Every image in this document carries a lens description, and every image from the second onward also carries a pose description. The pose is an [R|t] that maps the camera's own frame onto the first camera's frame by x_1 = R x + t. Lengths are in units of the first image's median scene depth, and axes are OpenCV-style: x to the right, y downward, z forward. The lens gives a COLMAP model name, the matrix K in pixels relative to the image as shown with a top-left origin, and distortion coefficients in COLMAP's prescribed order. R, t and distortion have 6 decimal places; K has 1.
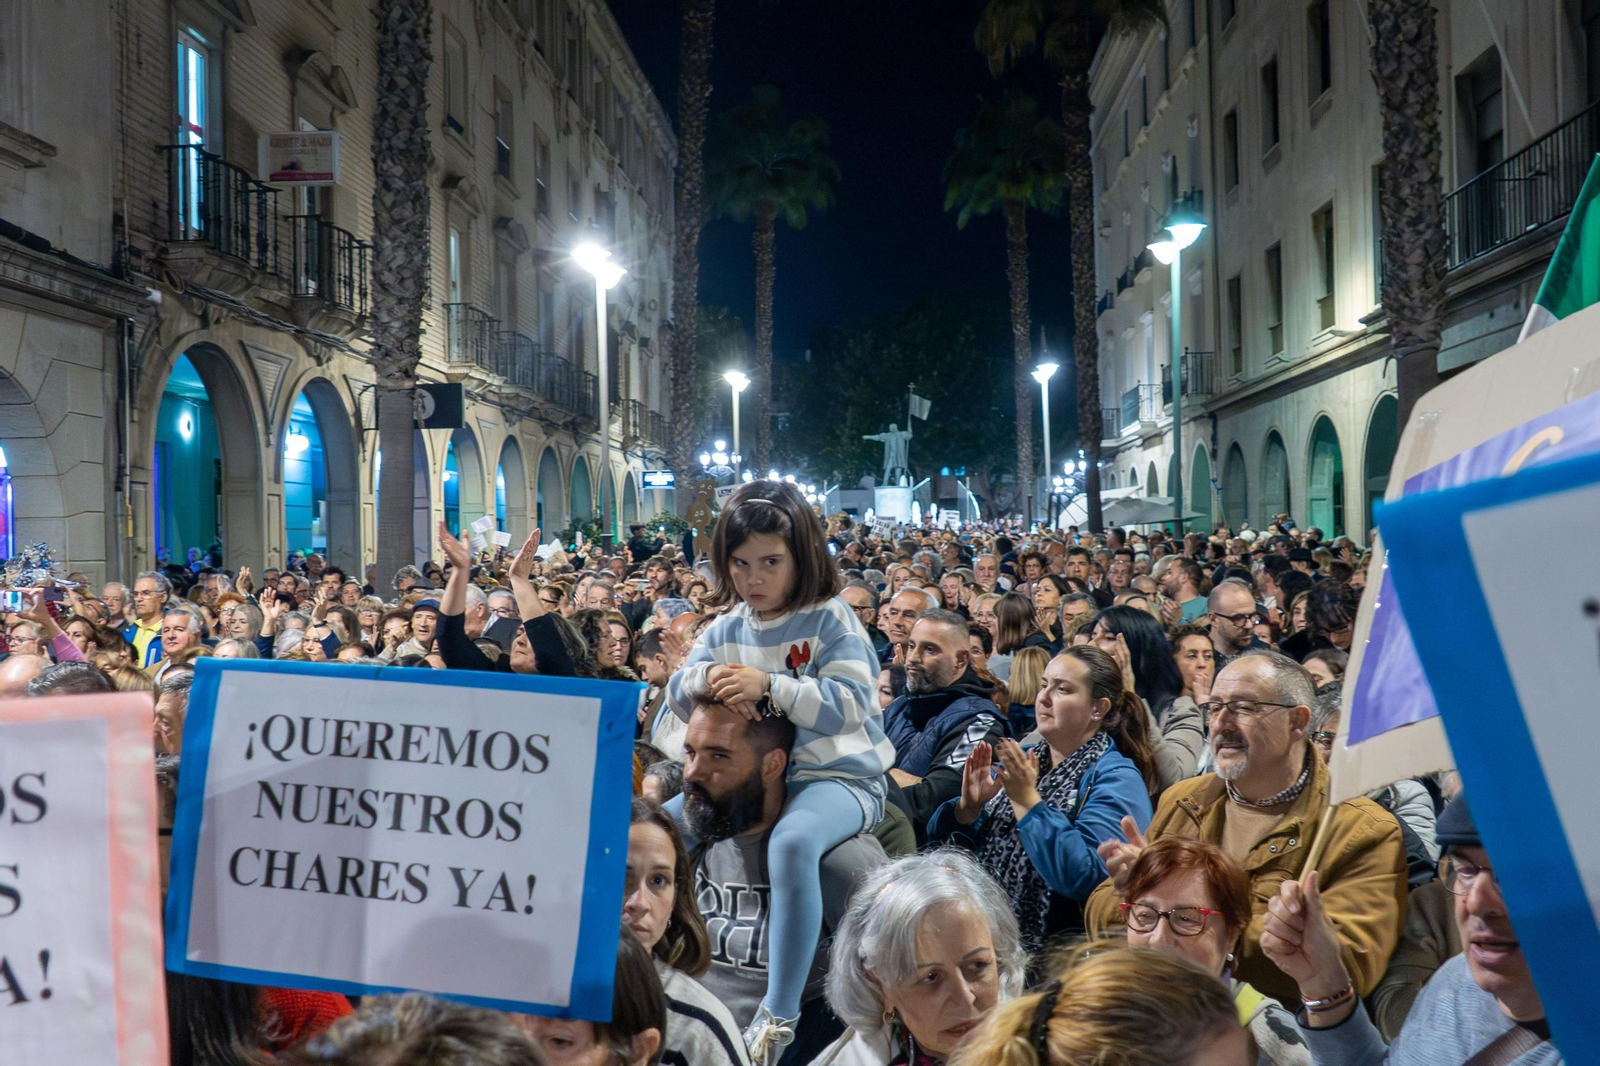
lens RADIAL K [[1628.5, 0, 800.0], [0, 1628.5, 533.0], [0, 0, 1]] dist [-0.019089, -0.020364]
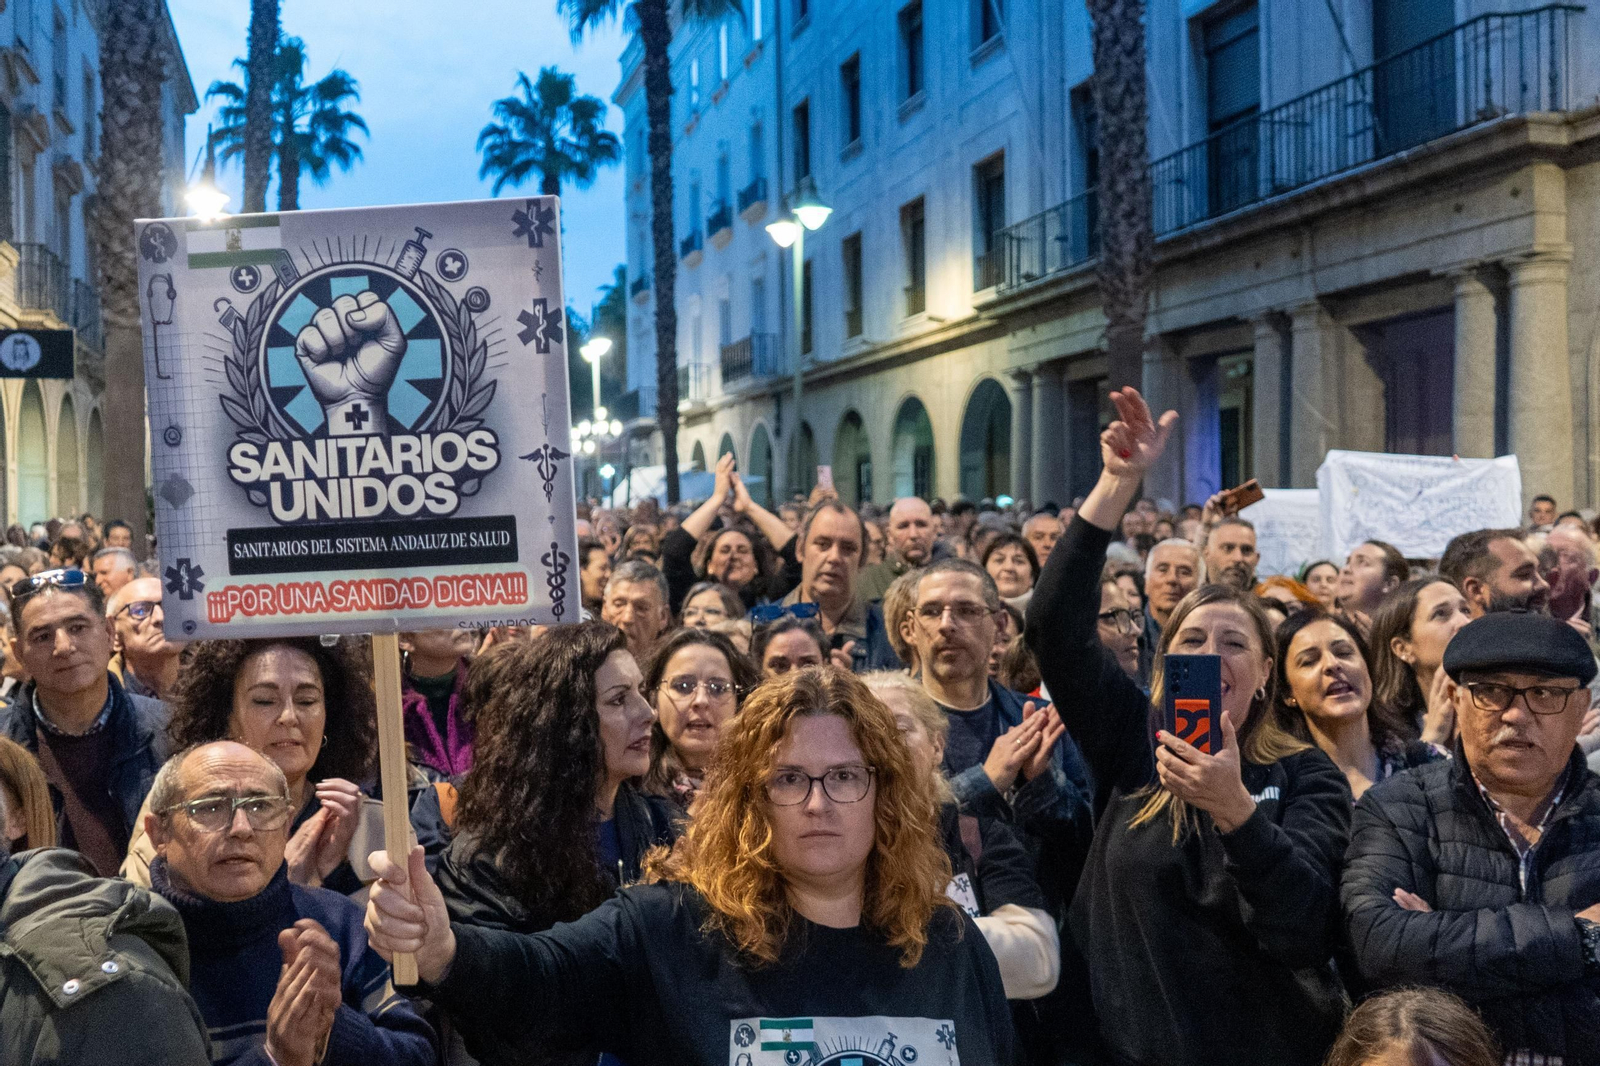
lens RADIAL K [[1628.5, 0, 800.0], [0, 1628.5, 533.0], [0, 0, 1]] dist [-0.019089, -0.020364]
pose [[0.945835, 0.003289, 0.324630, -0.116442], [-0.006582, 0.999937, 0.009047, 0.010751], [-0.324580, -0.010693, 0.945798, 0.007950]]
